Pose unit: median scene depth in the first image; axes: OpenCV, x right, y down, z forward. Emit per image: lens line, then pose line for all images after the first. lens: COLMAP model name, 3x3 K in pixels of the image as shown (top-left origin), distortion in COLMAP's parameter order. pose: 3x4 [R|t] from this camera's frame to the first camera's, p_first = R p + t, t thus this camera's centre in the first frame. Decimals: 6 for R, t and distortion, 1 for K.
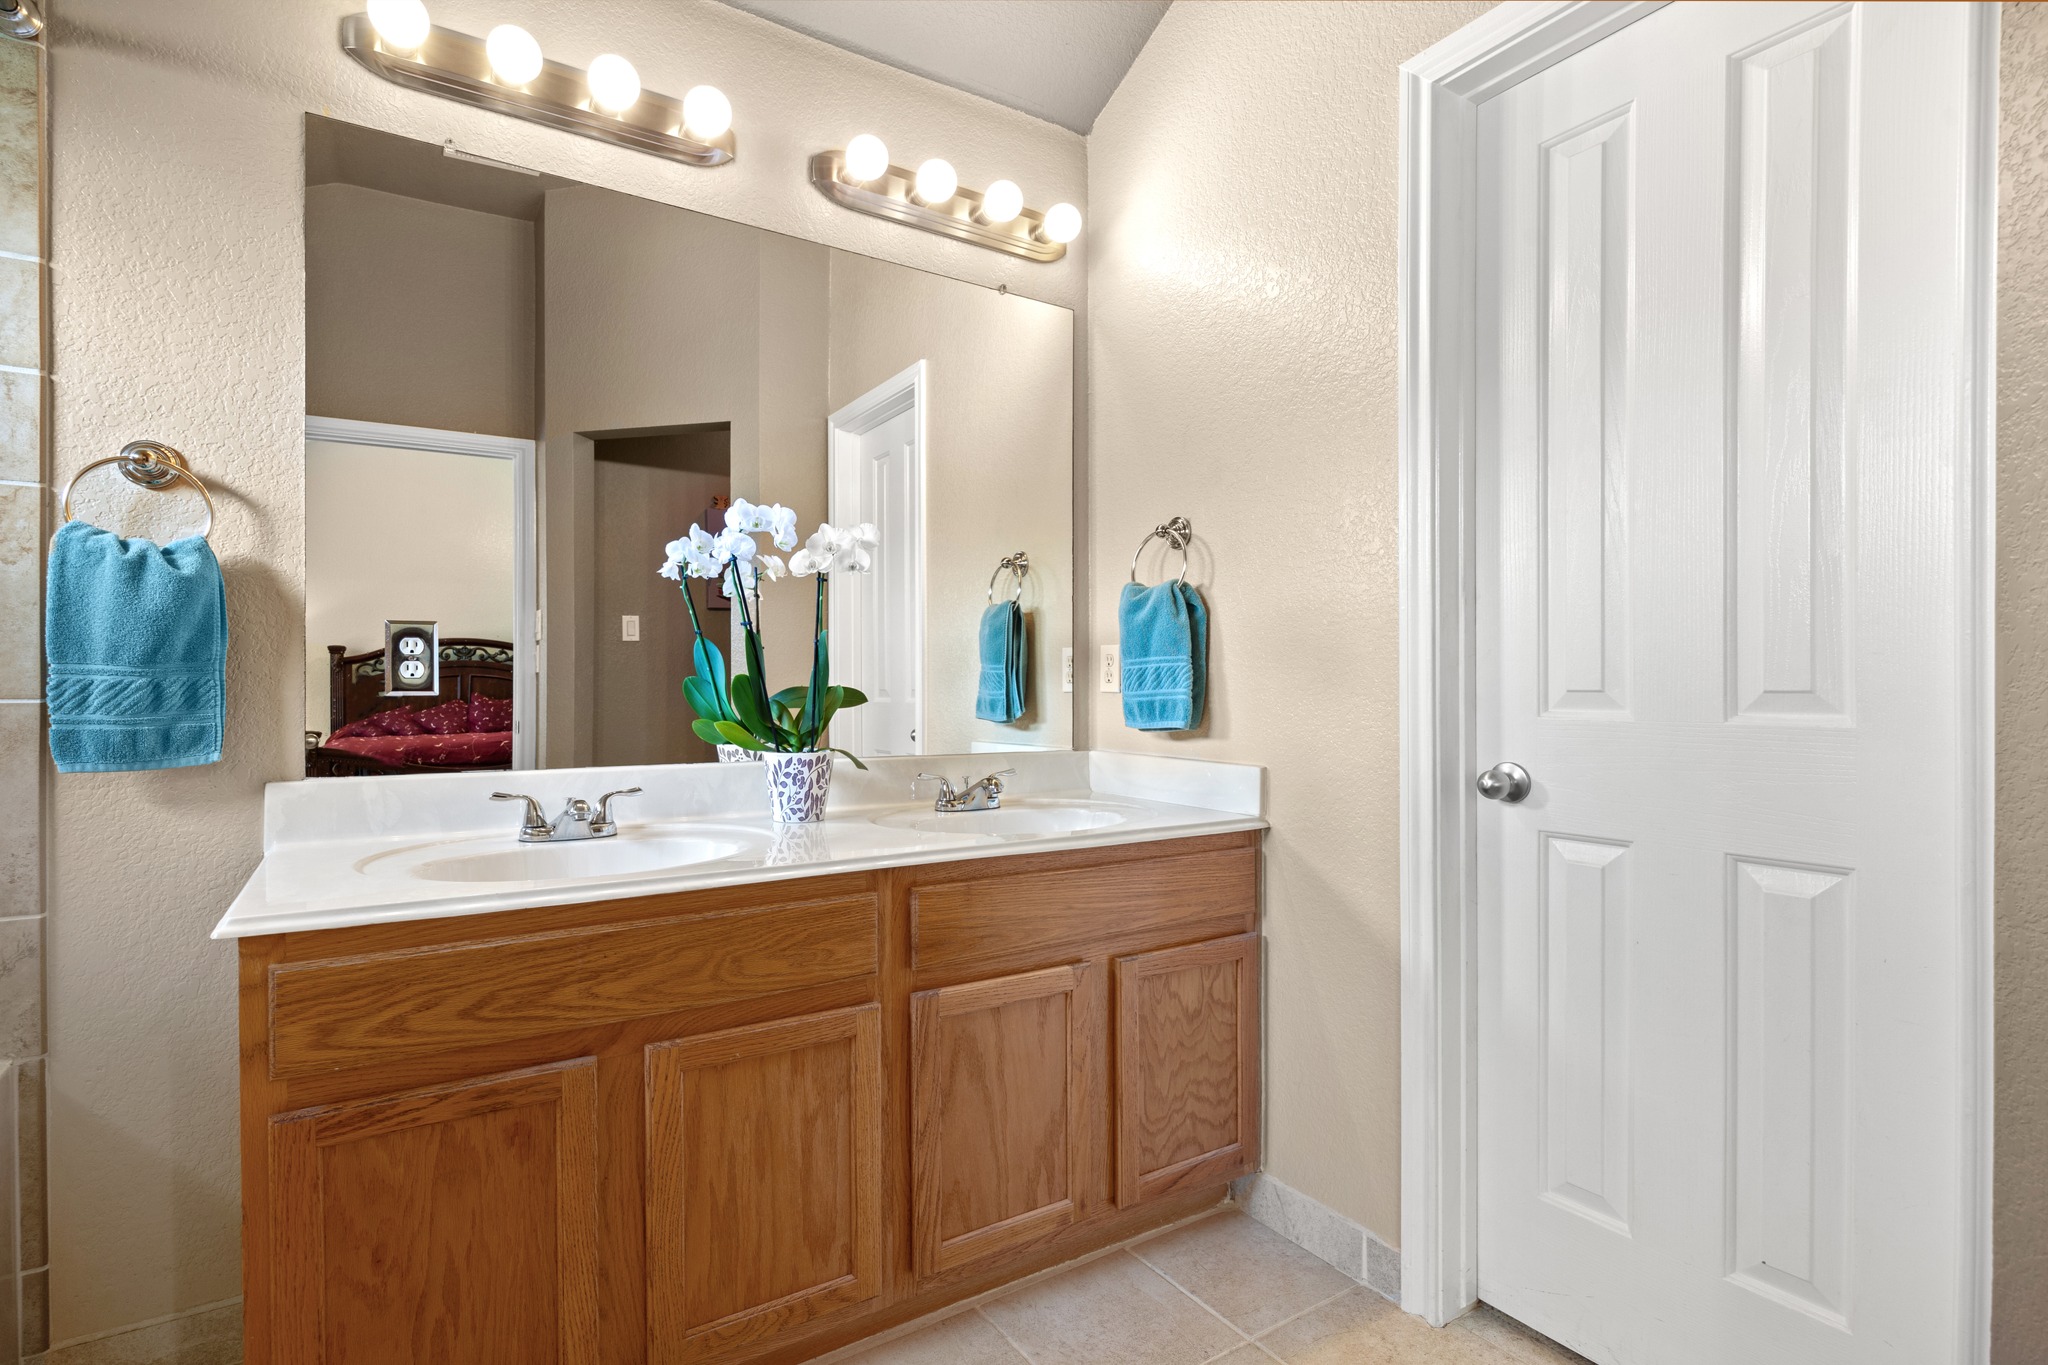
lens RADIAL K [[1013.8, 0, 1020.7], [0, 1013.8, 681.8], [0, 0, 1]] dist [-0.004643, 0.000132]
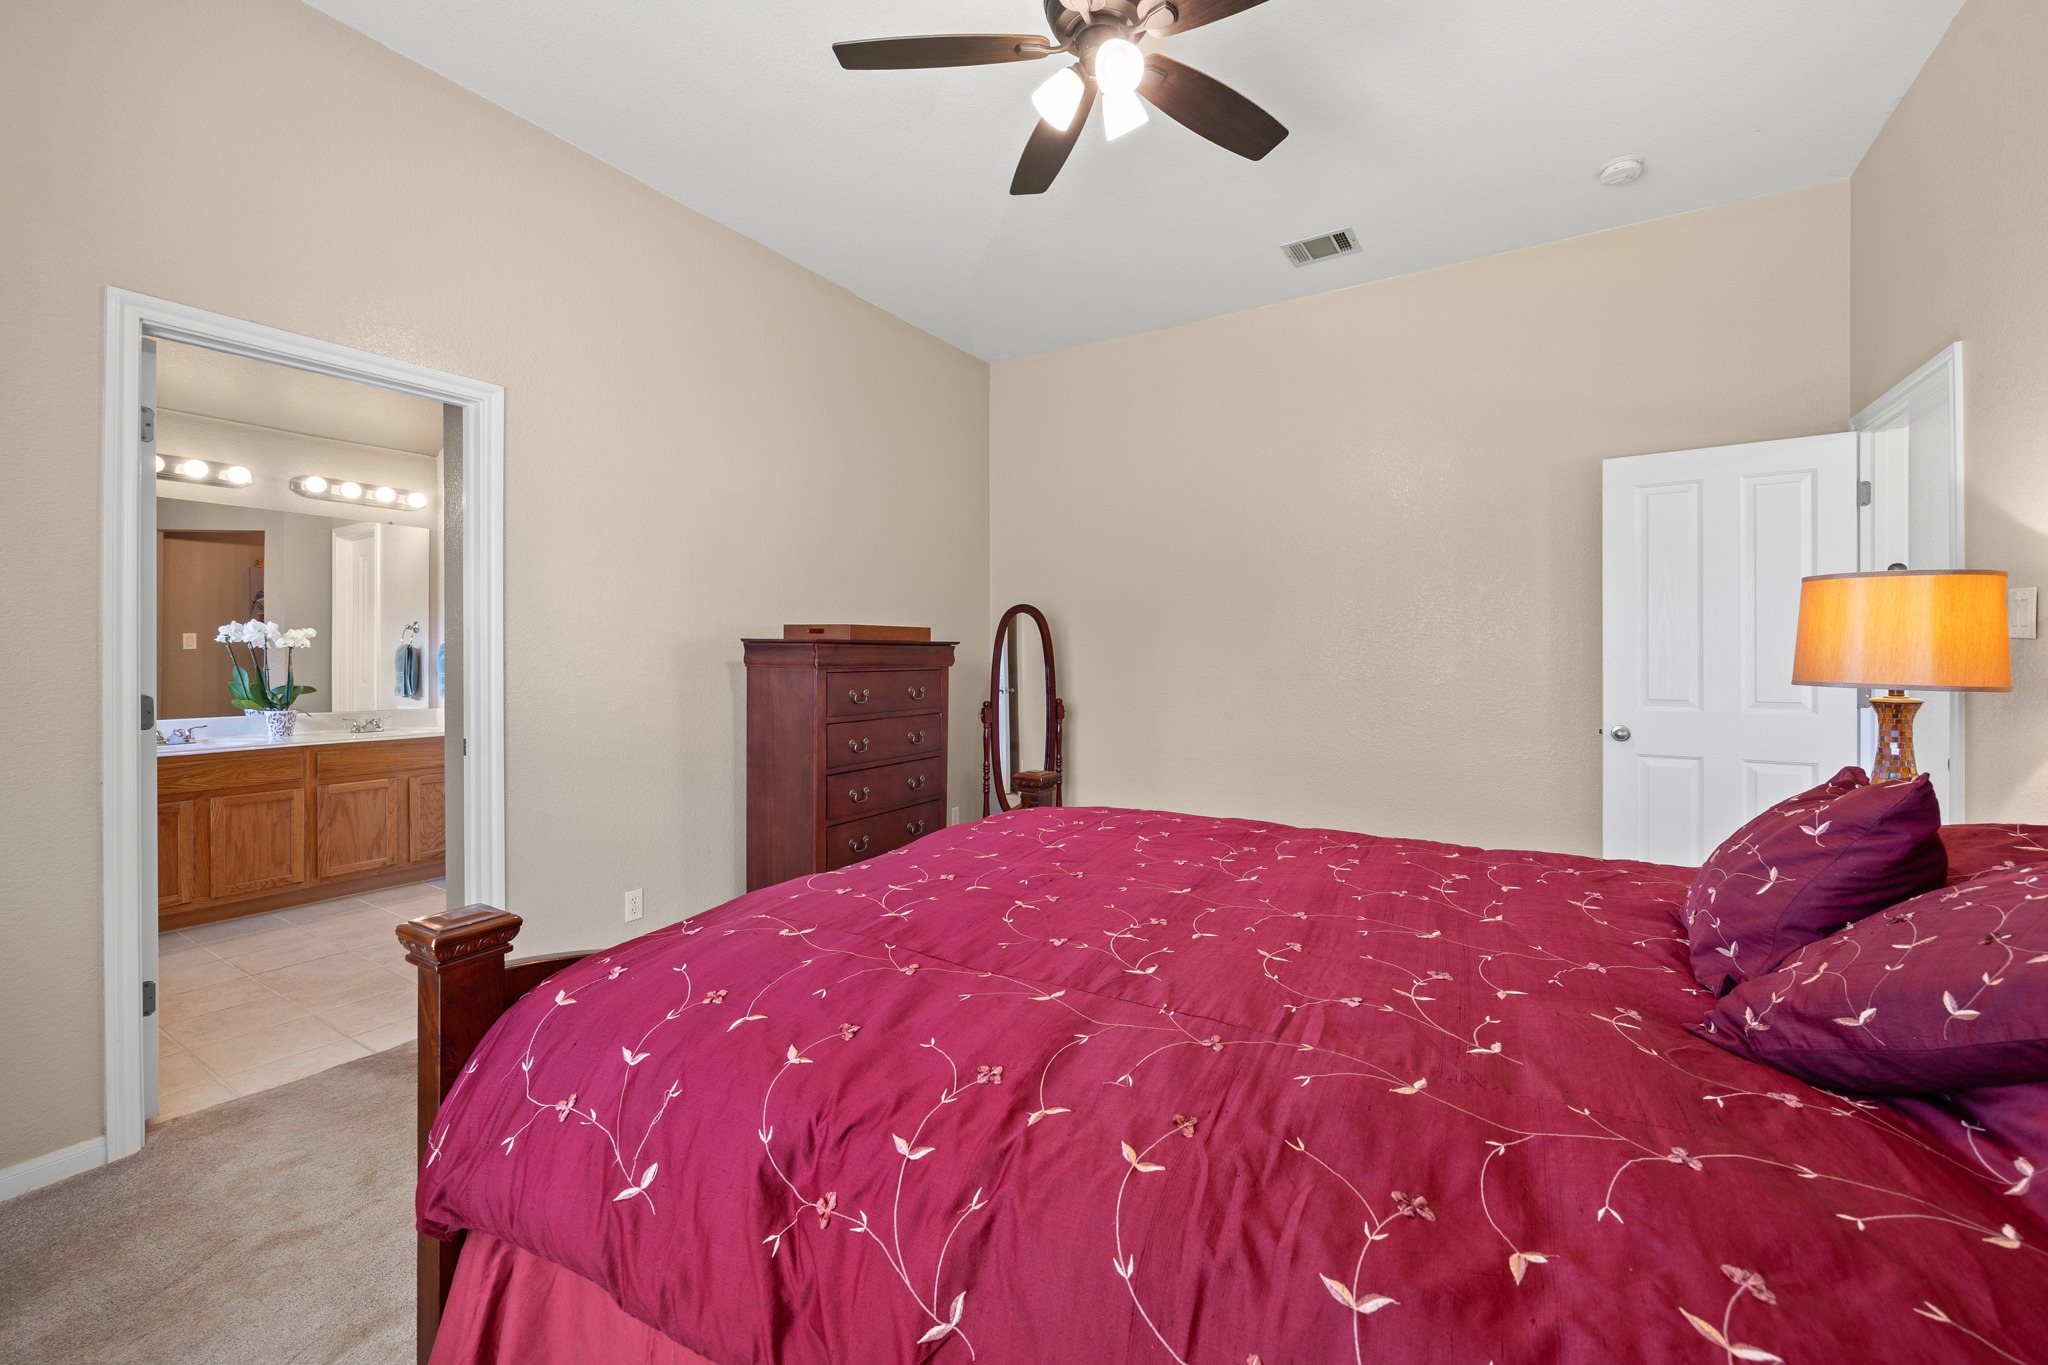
lens RADIAL K [[881.4, 0, 989.4], [0, 881.4, 644.3], [0, 0, 1]] dist [0.001893, -0.000066]
pose [[0.927258, 0.001245, 0.374421, 0.659094], [0.001508, 0.999974, -0.007059, -0.089343], [-0.374420, 0.007110, 0.927232, -1.909180]]
